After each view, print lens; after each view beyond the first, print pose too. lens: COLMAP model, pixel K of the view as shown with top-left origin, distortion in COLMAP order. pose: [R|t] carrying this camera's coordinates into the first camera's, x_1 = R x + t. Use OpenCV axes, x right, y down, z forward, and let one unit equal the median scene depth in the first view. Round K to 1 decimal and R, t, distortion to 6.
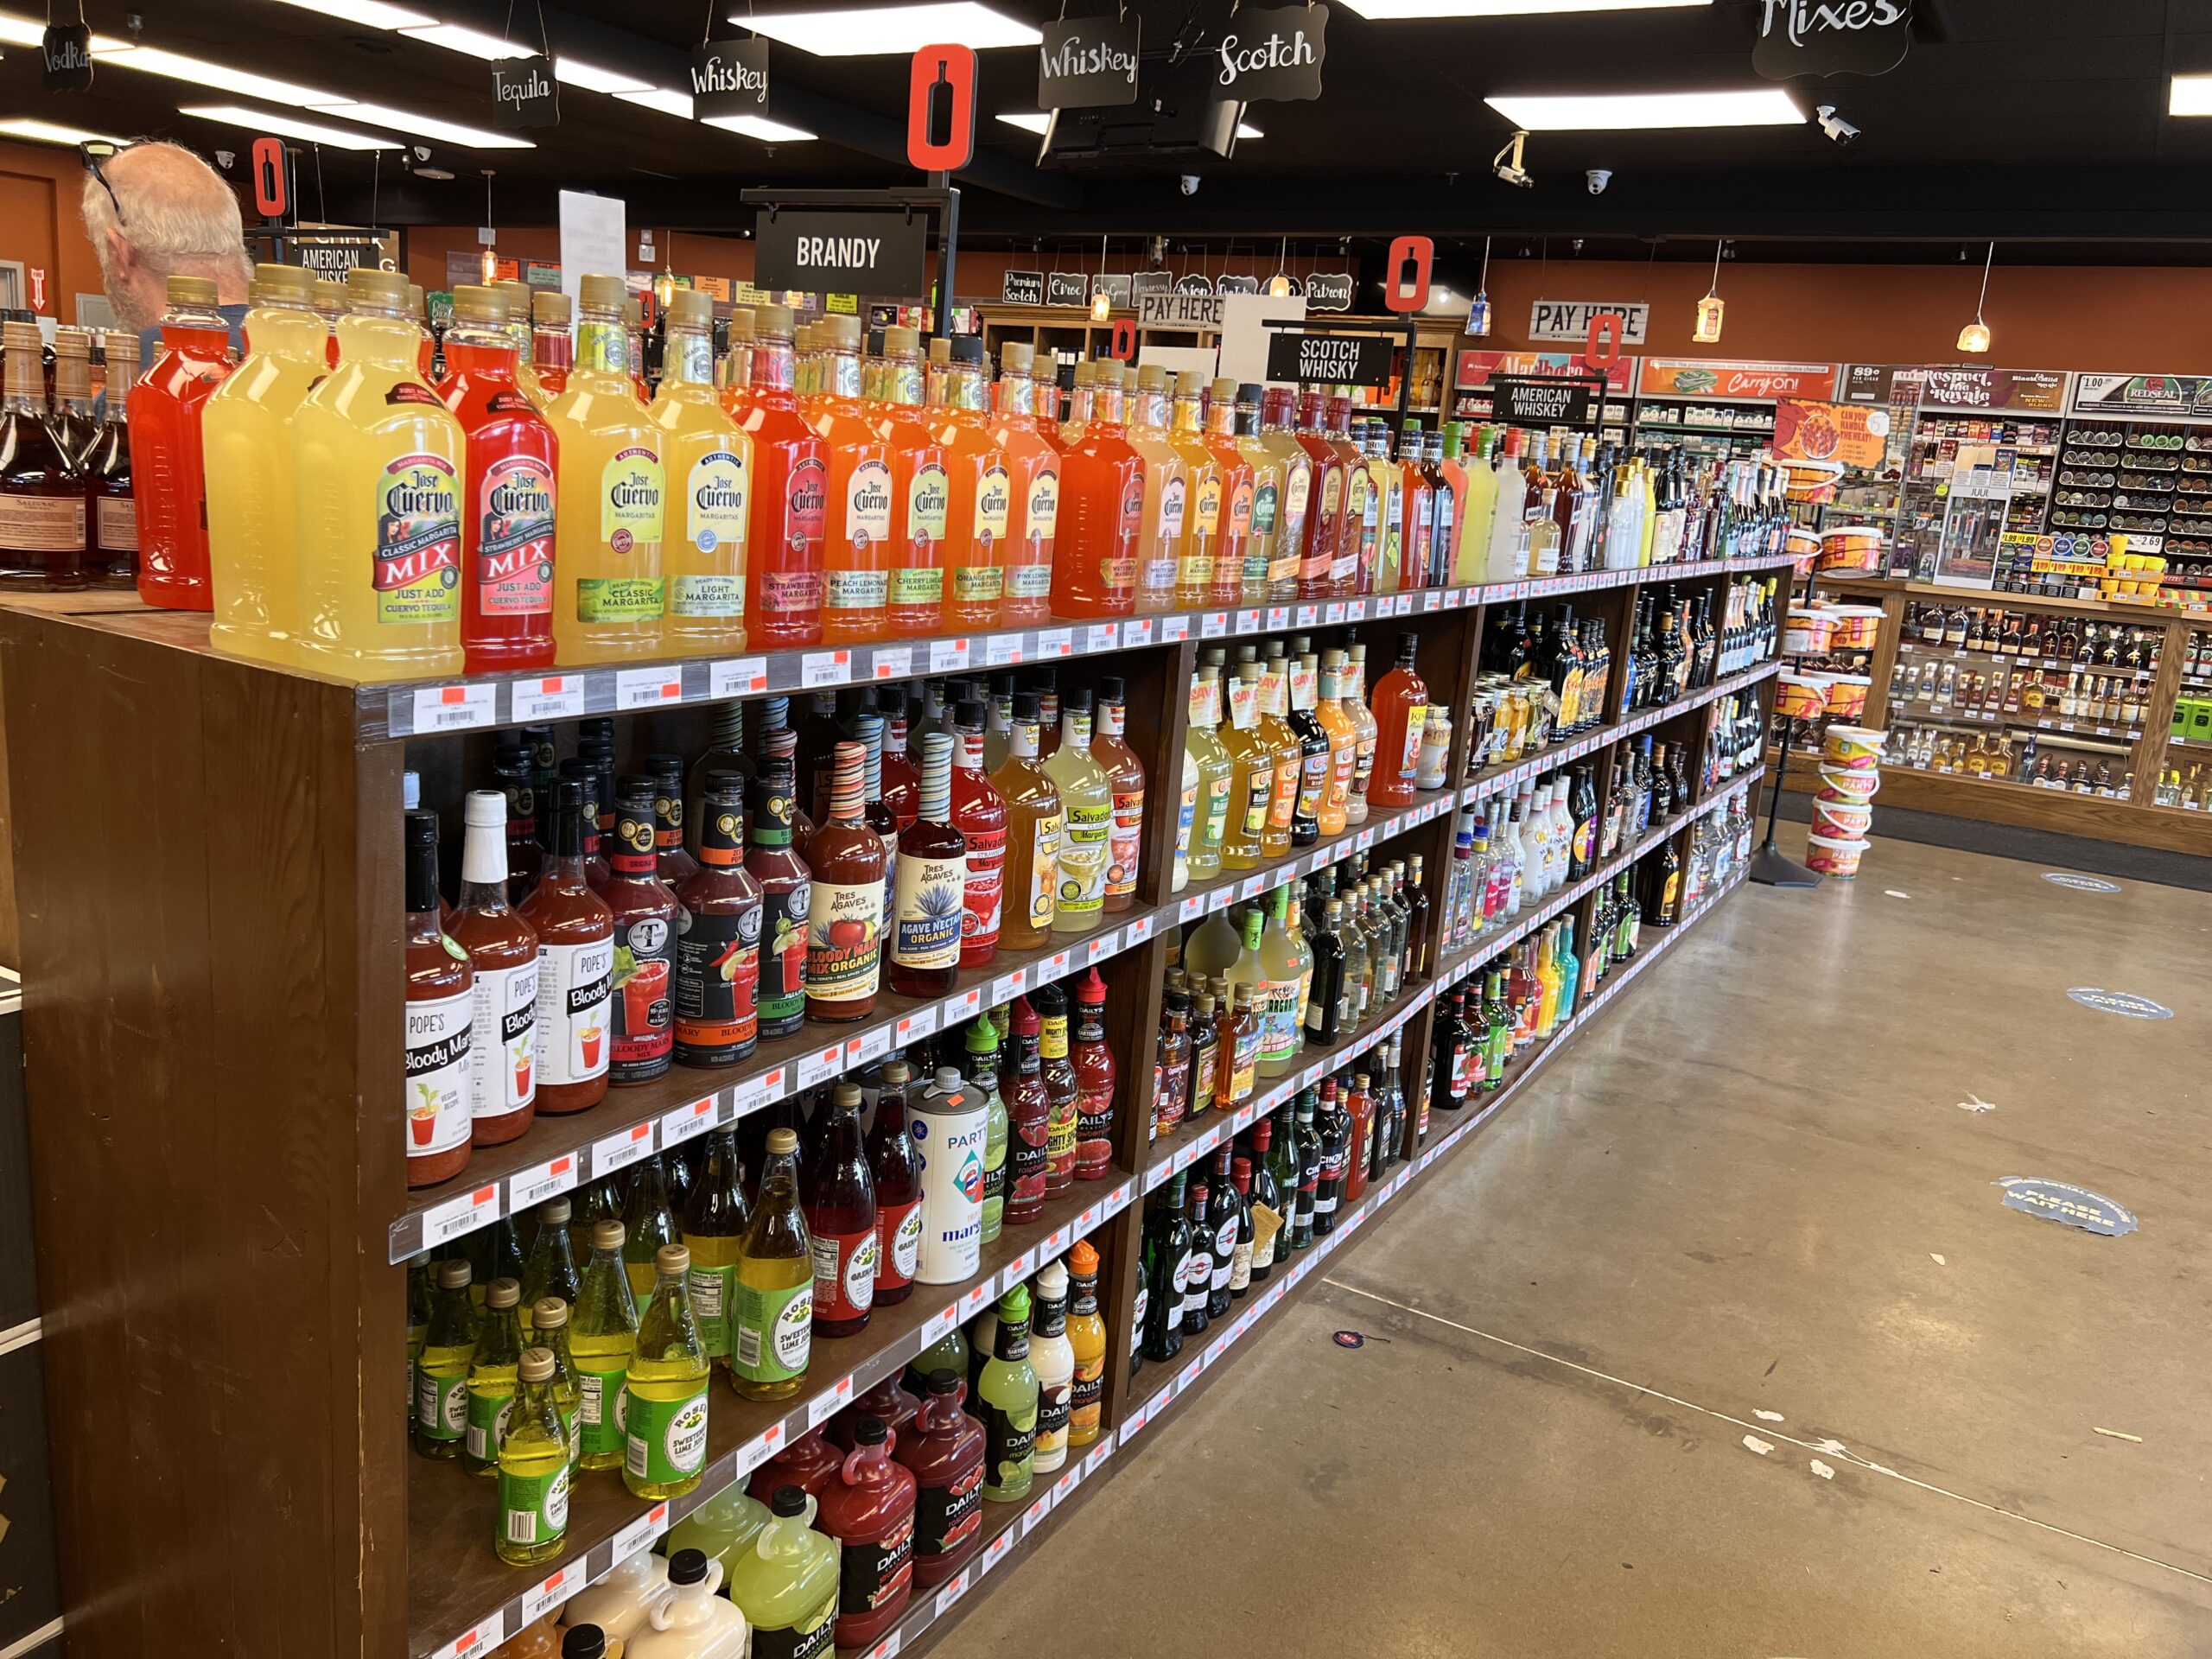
lens RADIAL K [[1643.8, 0, 1122.3], [0, 1643.8, 816.0], [0, 0, 1]] dist [0.056183, -0.066595]
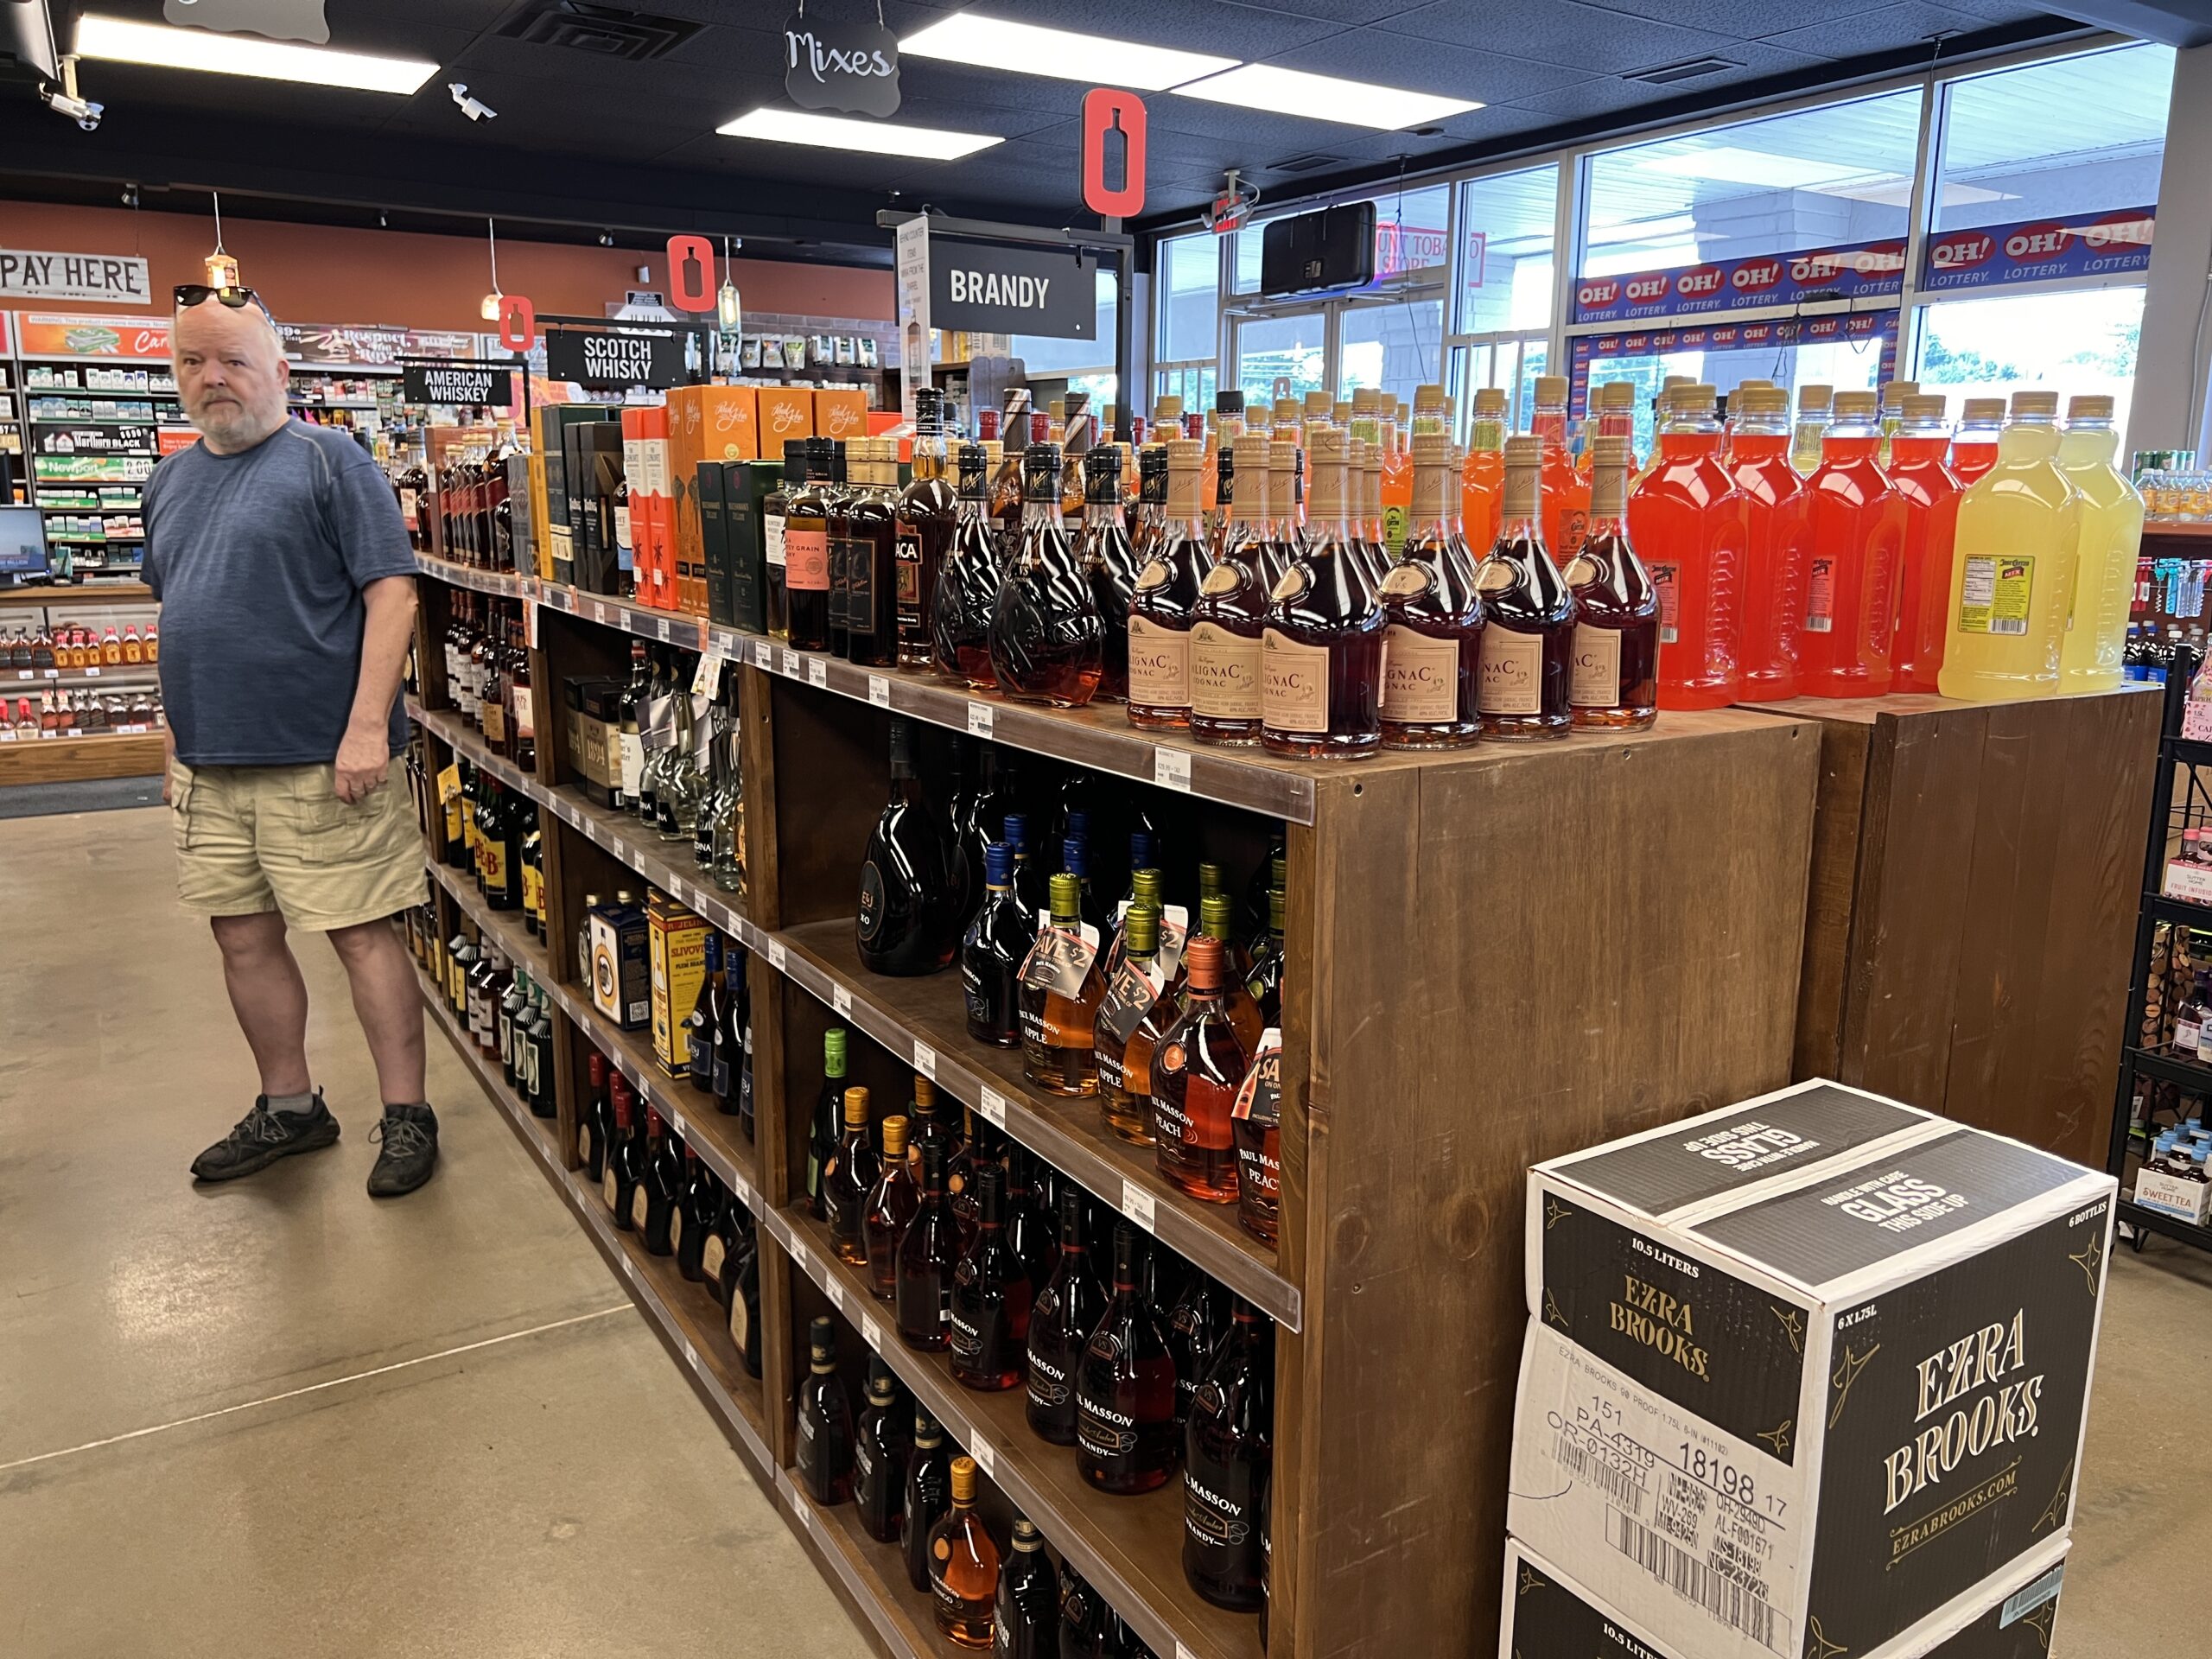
lens RADIAL K [[1643.8, 0, 1122.3], [0, 1643.8, 816.0], [0, 0, 1]] dist [0.056183, -0.066595]
pose [[0.446426, -0.252799, 0.858369, -0.420739], [0.221132, 0.960678, 0.167923, -0.081008], [-0.867067, 0.114848, 0.484774, 0.215063]]
